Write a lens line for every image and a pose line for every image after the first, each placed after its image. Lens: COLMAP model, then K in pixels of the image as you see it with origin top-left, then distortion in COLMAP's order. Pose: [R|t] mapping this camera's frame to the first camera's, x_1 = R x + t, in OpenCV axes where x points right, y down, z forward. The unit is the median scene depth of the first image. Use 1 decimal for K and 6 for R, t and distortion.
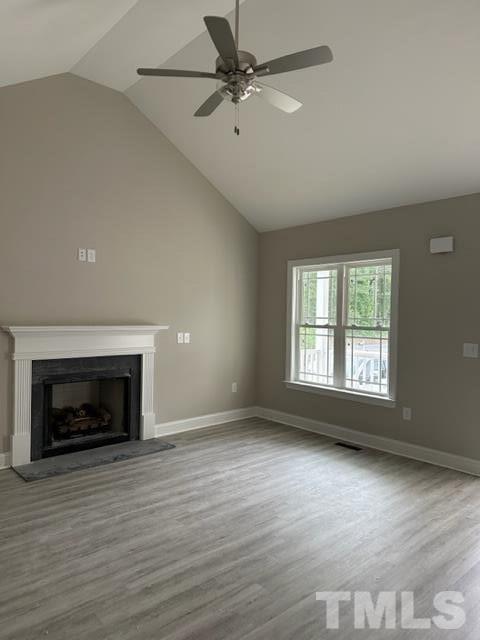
lens RADIAL K [[450.9, 0, 237.5], [0, 450.9, 318.5], [0, 0, 1]] dist [0.074001, -0.080735]
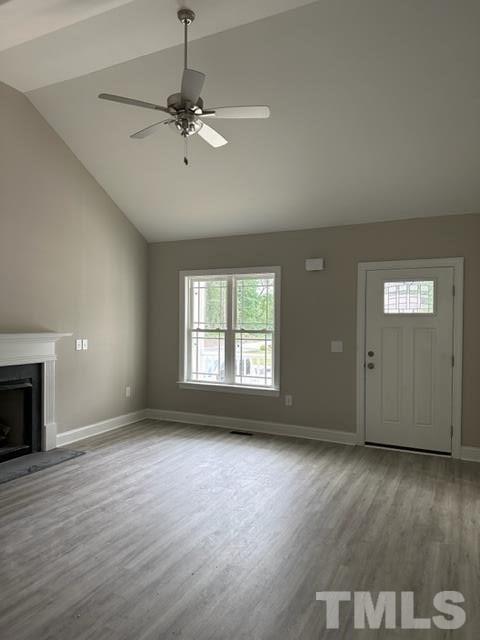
lens RADIAL K [[450.9, 0, 237.8], [0, 450.9, 318.6], [0, 0, 1]] dist [0.074001, -0.080735]
pose [[0.924239, -0.007877, 0.381734, -0.209644], [0.012206, 0.999886, -0.008921, -0.001918], [-0.381620, 0.012904, 0.924229, -0.068080]]
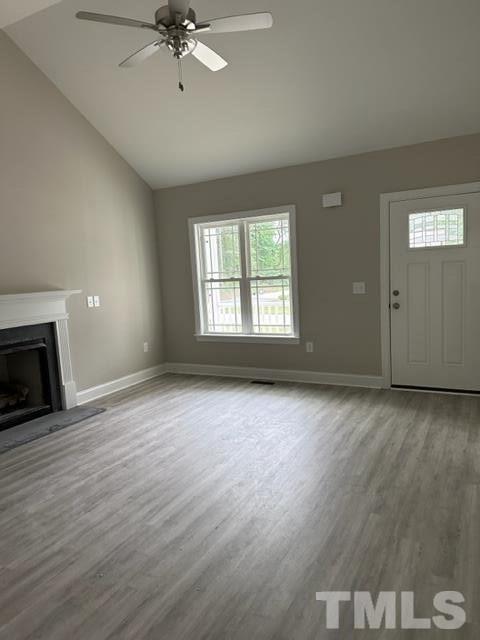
lens RADIAL K [[450.9, 0, 238.3], [0, 450.9, 319.7], [0, 0, 1]] dist [0.074001, -0.080735]
pose [[0.935988, -0.102821, 0.336682, -0.182532], [0.073589, 0.992413, 0.098498, 0.009179], [-0.344255, -0.067417, 0.936453, -0.024365]]
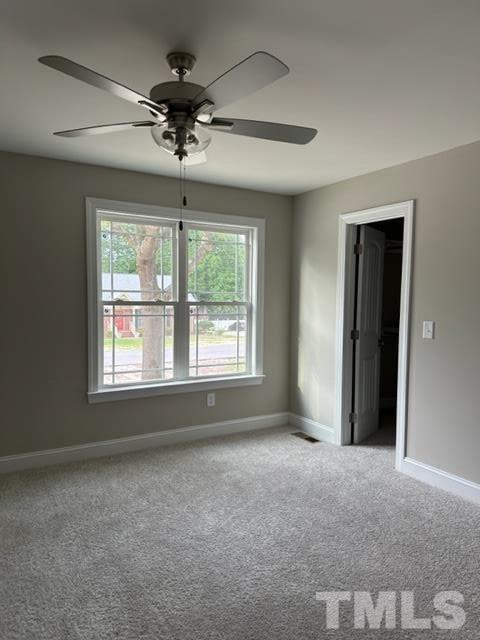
lens RADIAL K [[450.9, 0, 232.8], [0, 450.9, 318.6], [0, 0, 1]] dist [0.074001, -0.080735]
pose [[0.153015, -0.059451, 0.986434, -0.586070], [0.001982, 0.998205, 0.059853, -0.000512], [-0.988222, -0.007203, 0.152858, 0.874816]]
